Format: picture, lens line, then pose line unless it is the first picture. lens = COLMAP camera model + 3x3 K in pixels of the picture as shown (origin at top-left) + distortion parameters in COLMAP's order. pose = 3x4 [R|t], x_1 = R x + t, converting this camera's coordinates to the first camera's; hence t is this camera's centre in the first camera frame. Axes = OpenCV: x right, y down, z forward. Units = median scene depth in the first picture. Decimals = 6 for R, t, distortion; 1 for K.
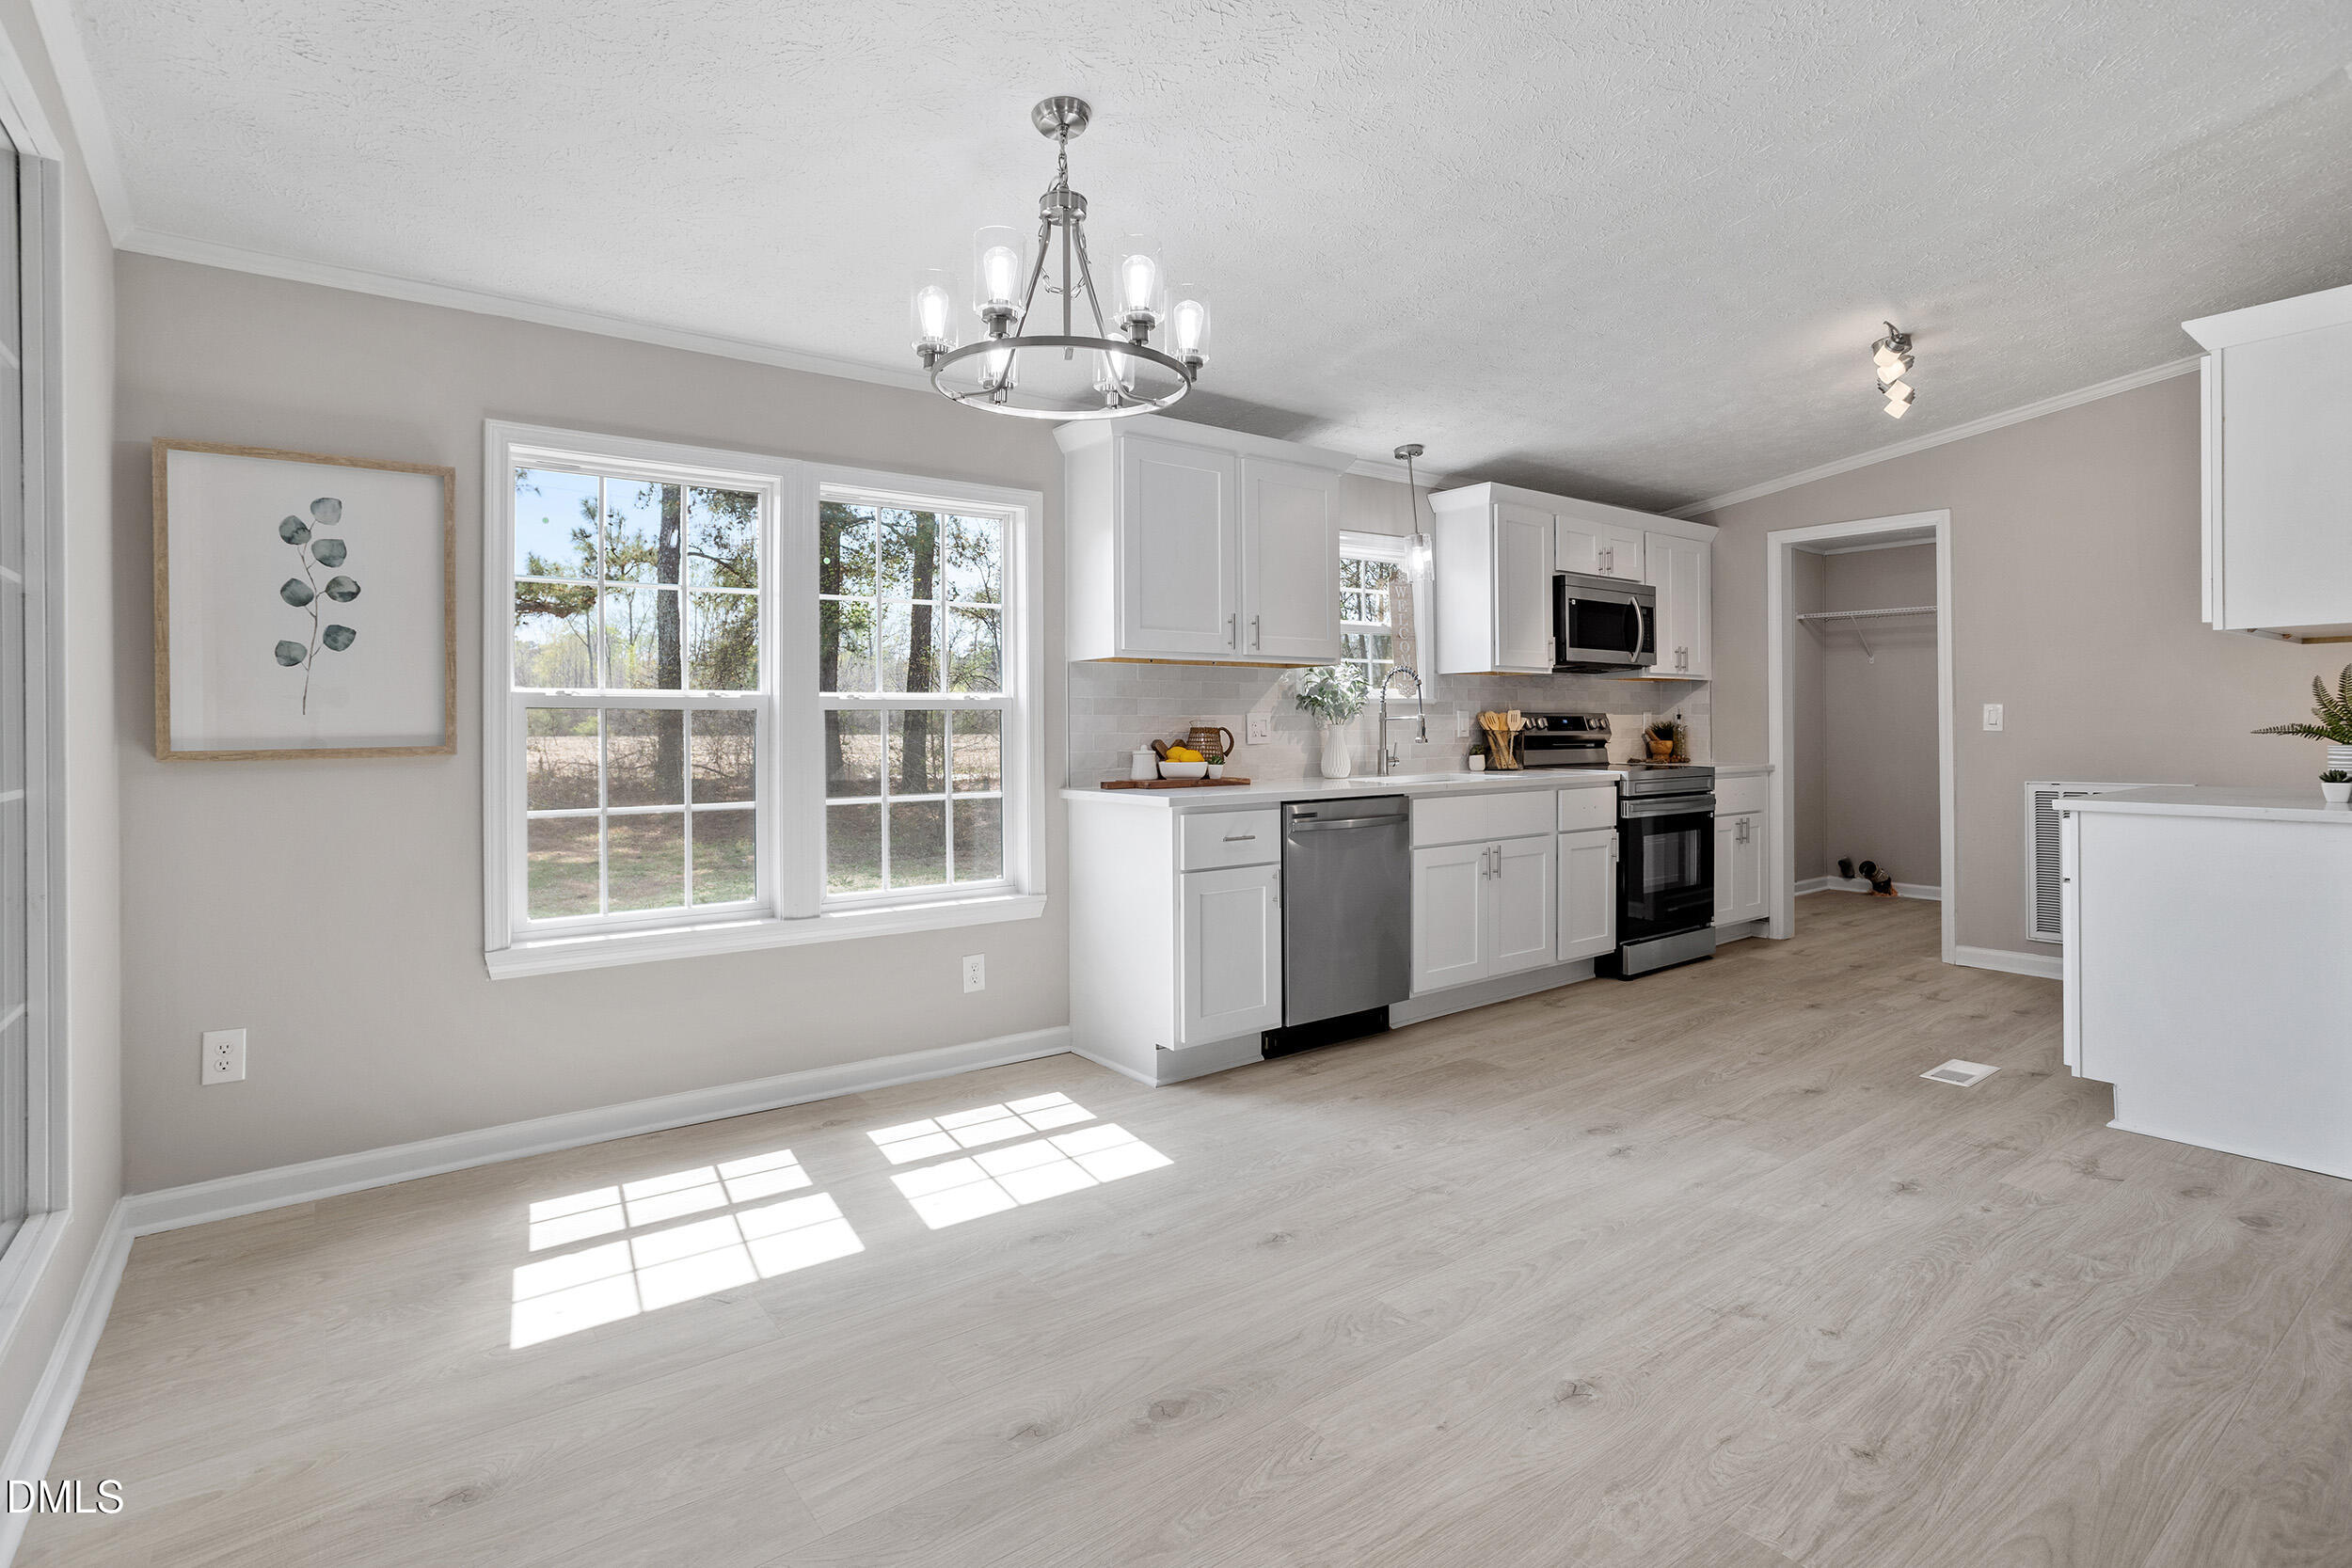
lens RADIAL K [[1088.7, 0, 1172.1], [0, 1088.7, 717.2], [0, 0, 1]] dist [-0.050490, 0.033041]
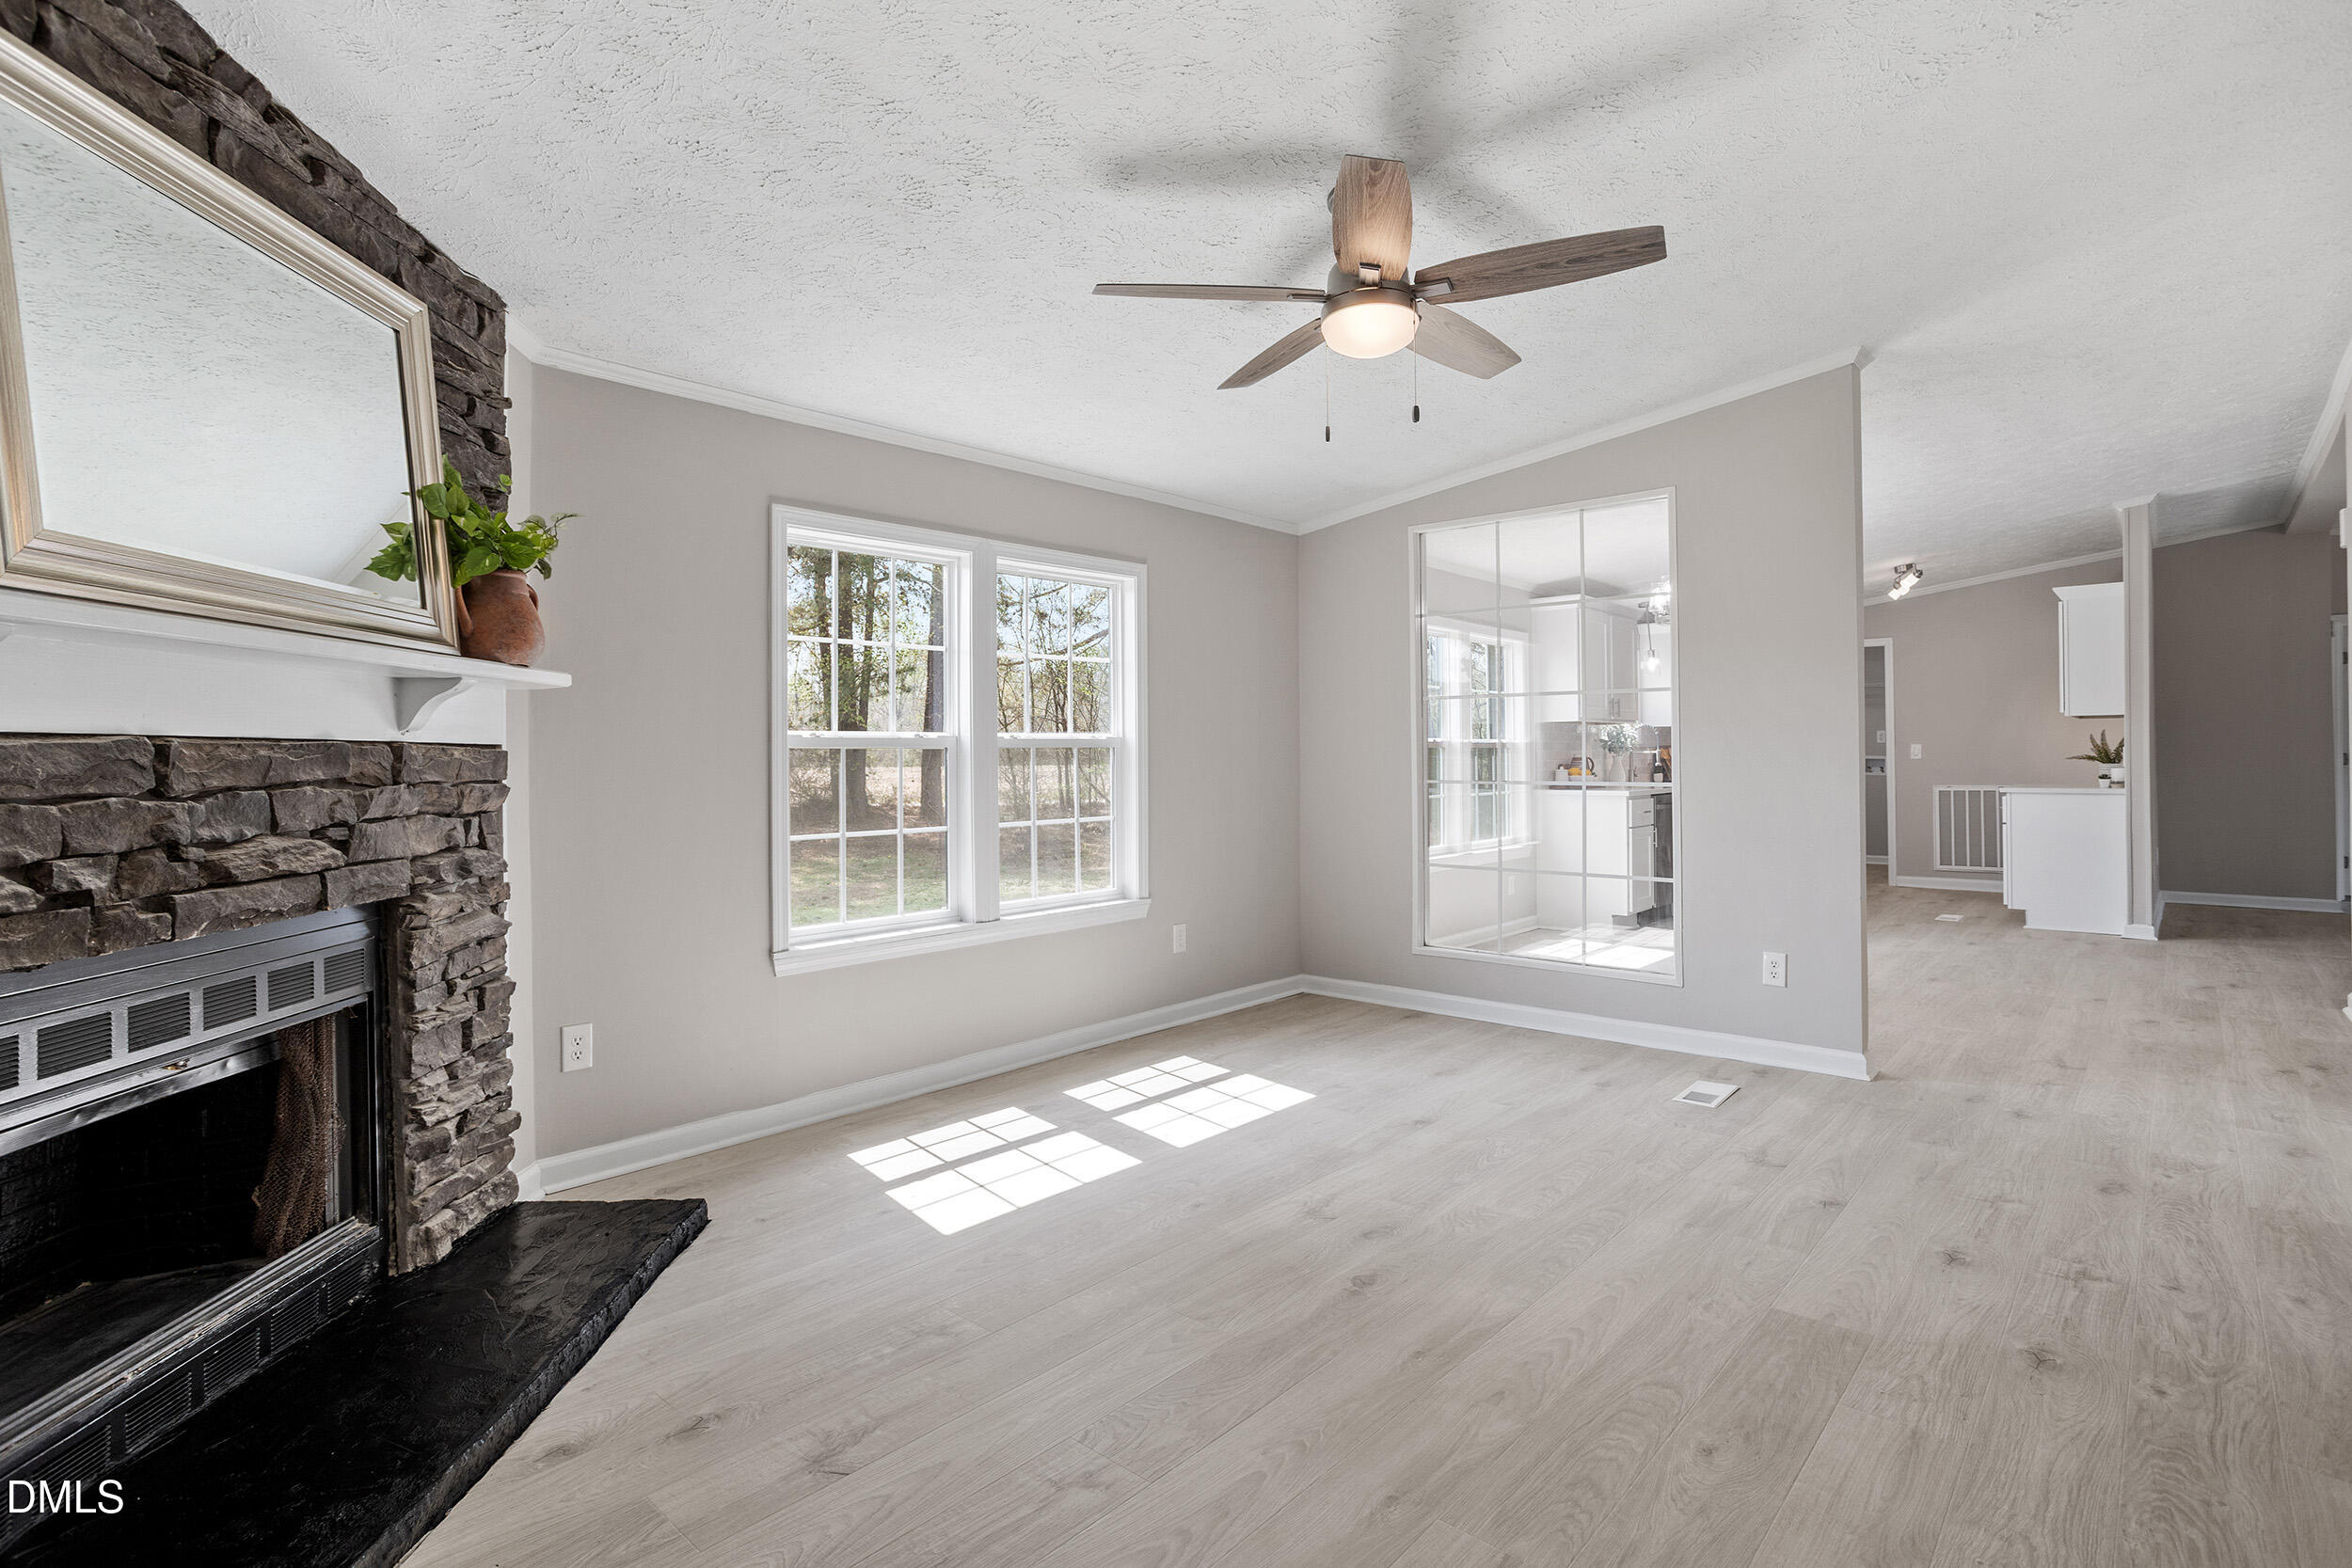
lens RADIAL K [[1114.3, 0, 1212.7], [0, 1114.3, 729.5], [0, 0, 1]] dist [-0.039523, 0.028166]
pose [[0.976034, 0.000159, 0.217617, -0.375077], [0.004330, 0.999787, -0.020155, -0.001602], [-0.217574, 0.020614, 0.975826, -0.263849]]
